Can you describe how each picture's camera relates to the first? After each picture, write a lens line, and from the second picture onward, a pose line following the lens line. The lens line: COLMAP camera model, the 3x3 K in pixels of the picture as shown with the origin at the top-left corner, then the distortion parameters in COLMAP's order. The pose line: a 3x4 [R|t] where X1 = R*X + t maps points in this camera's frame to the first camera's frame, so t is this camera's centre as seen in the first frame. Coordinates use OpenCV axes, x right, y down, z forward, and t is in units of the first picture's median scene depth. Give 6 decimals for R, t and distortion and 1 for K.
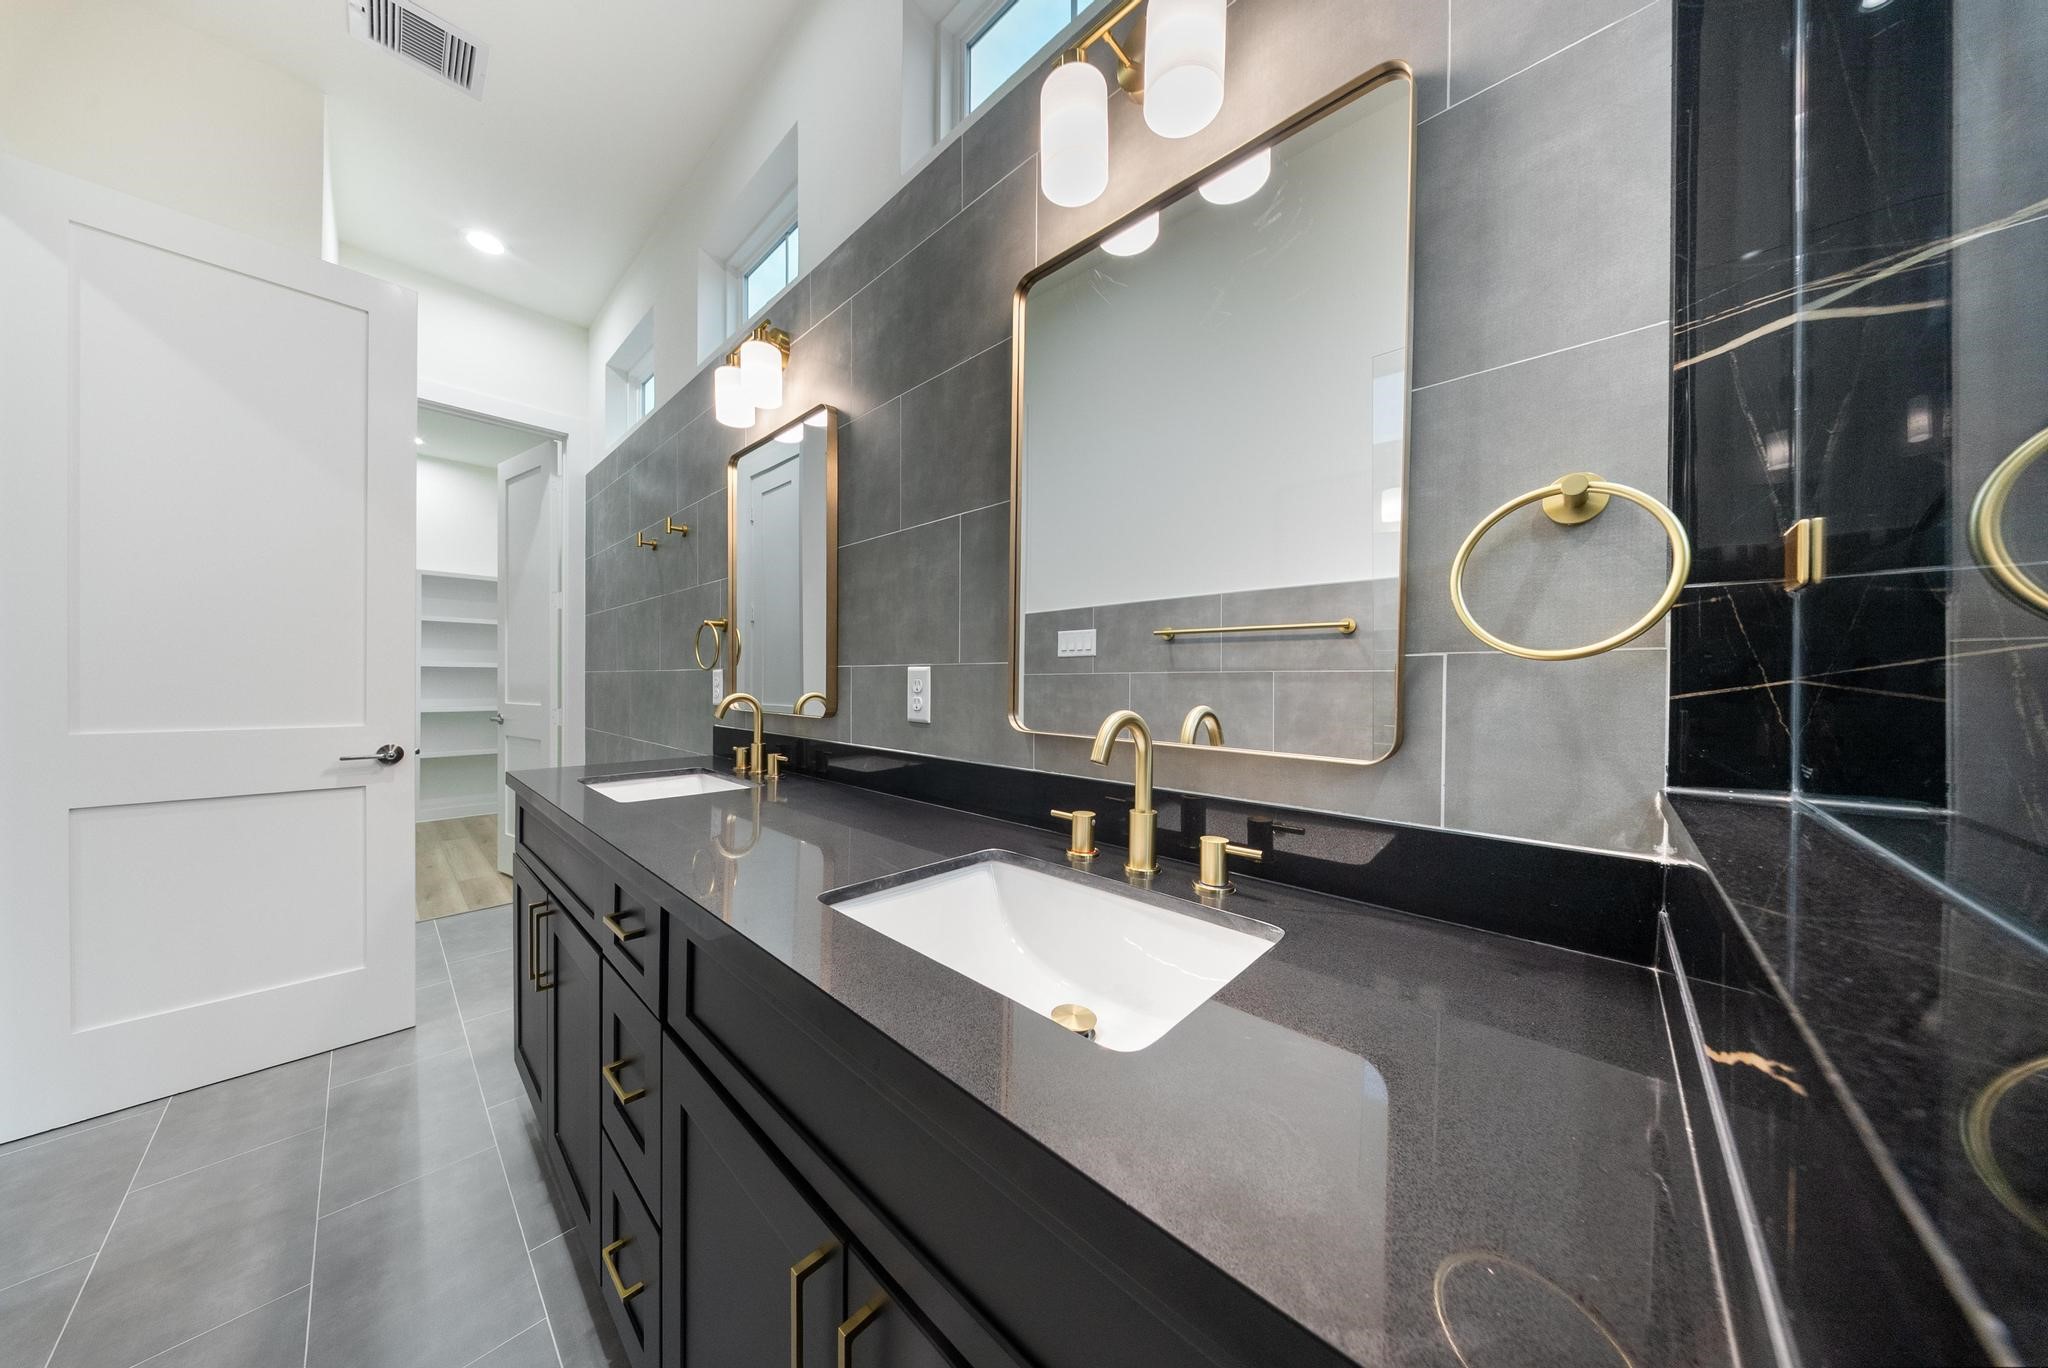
lens RADIAL K [[611.2, 0, 1010.7], [0, 611.2, 679.9], [0, 0, 1]] dist [0.000726, -0.002114]
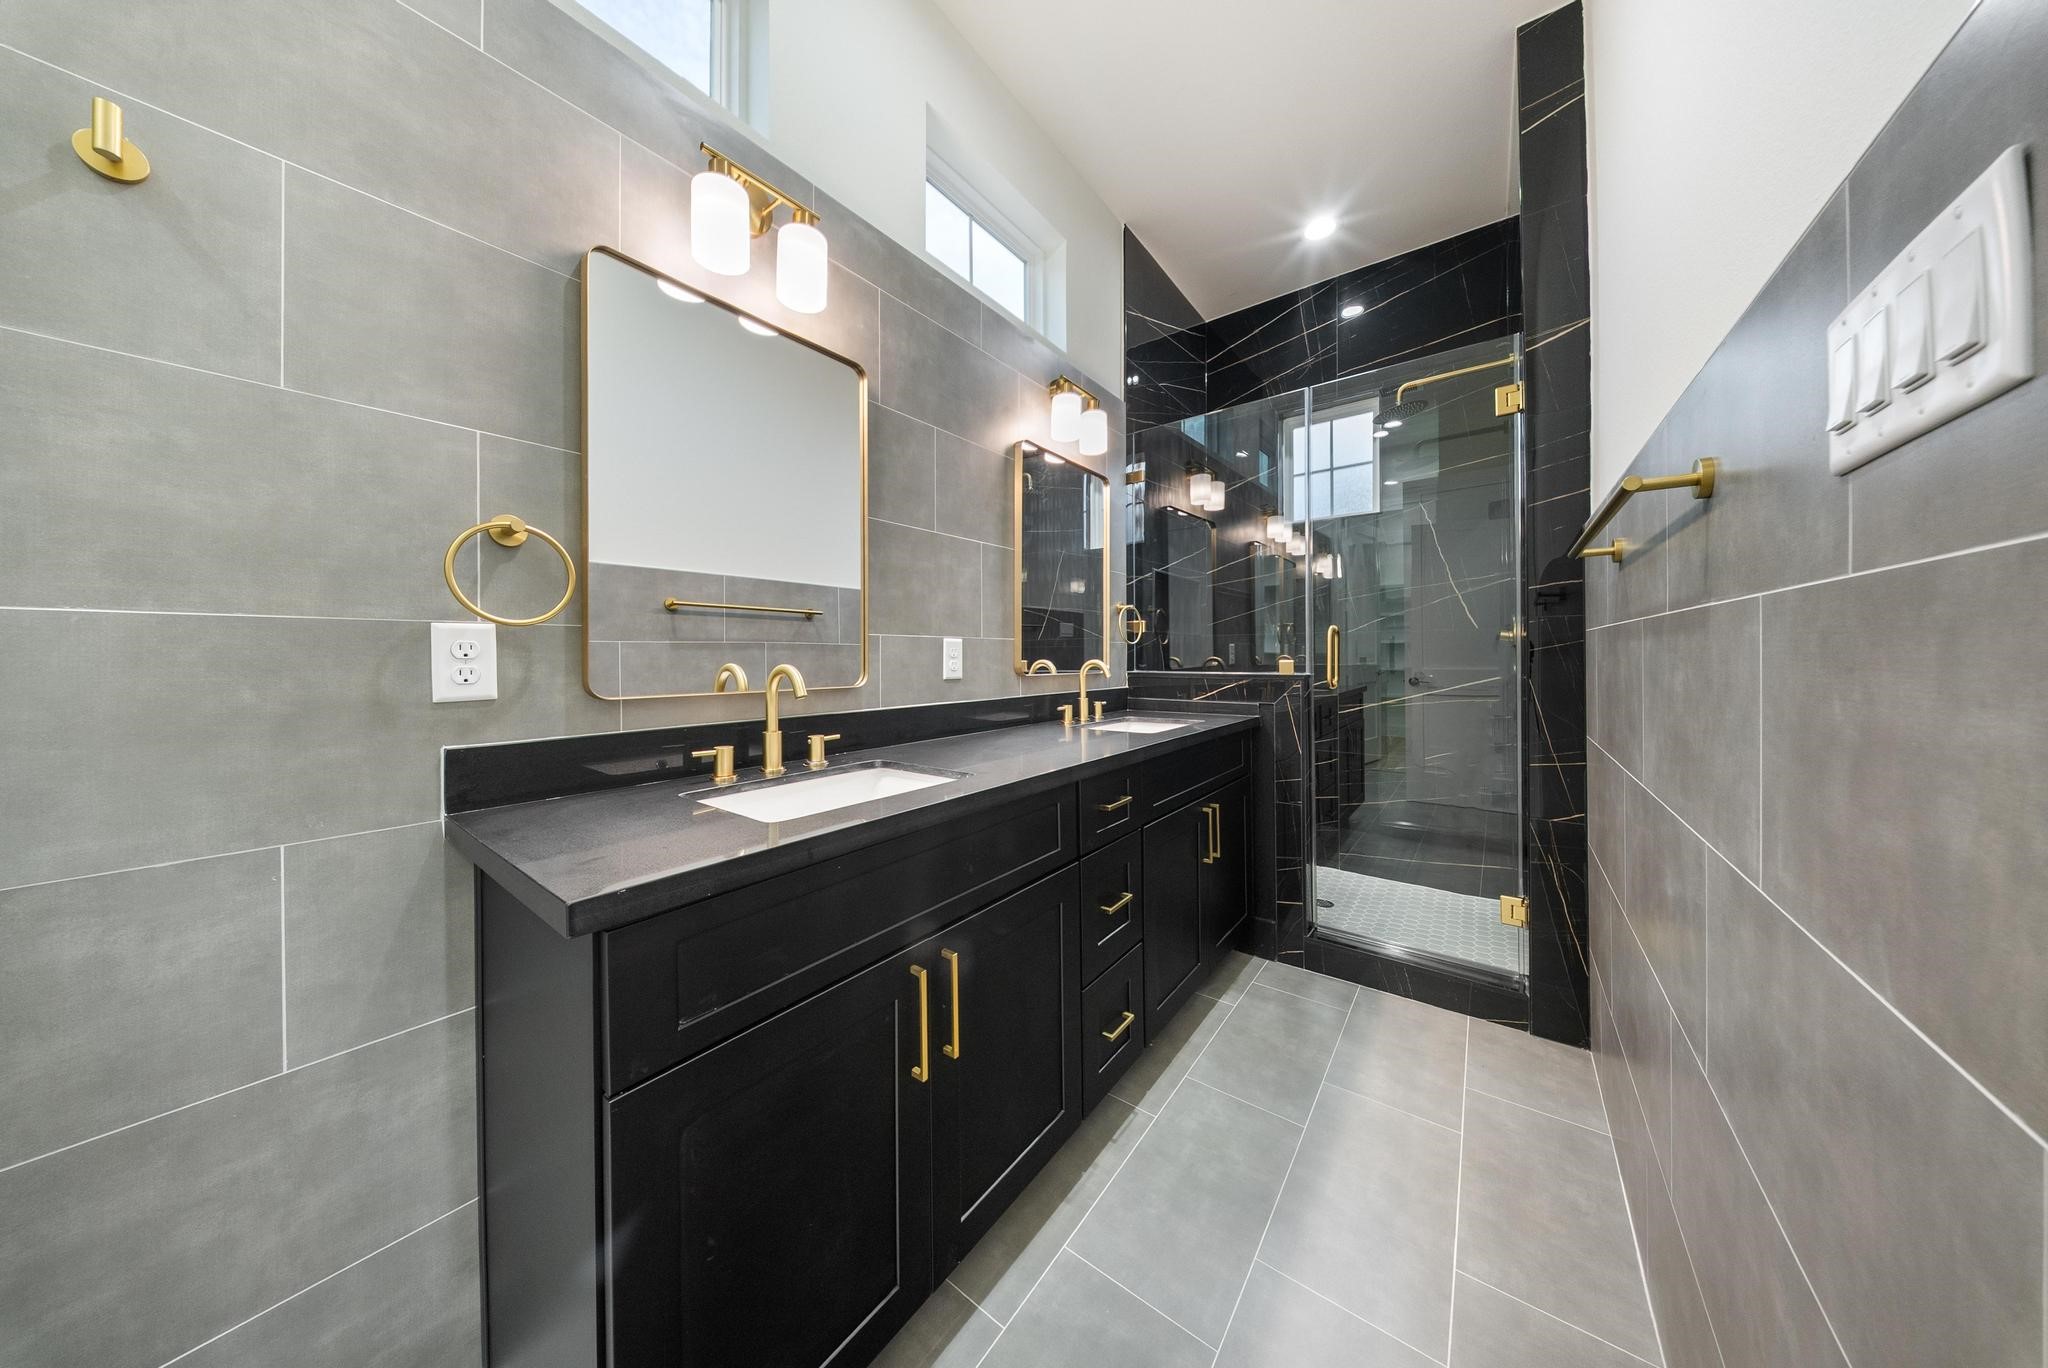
lens RADIAL K [[611.2, 0, 1010.7], [0, 611.2, 679.9], [0, 0, 1]] dist [0.000726, -0.002114]
pose [[-0.092345, -0.048499, 0.994545, -0.984573], [0.001154, 0.998807, 0.048814, 0.002455], [-0.995726, 0.005656, -0.092179, 0.639885]]
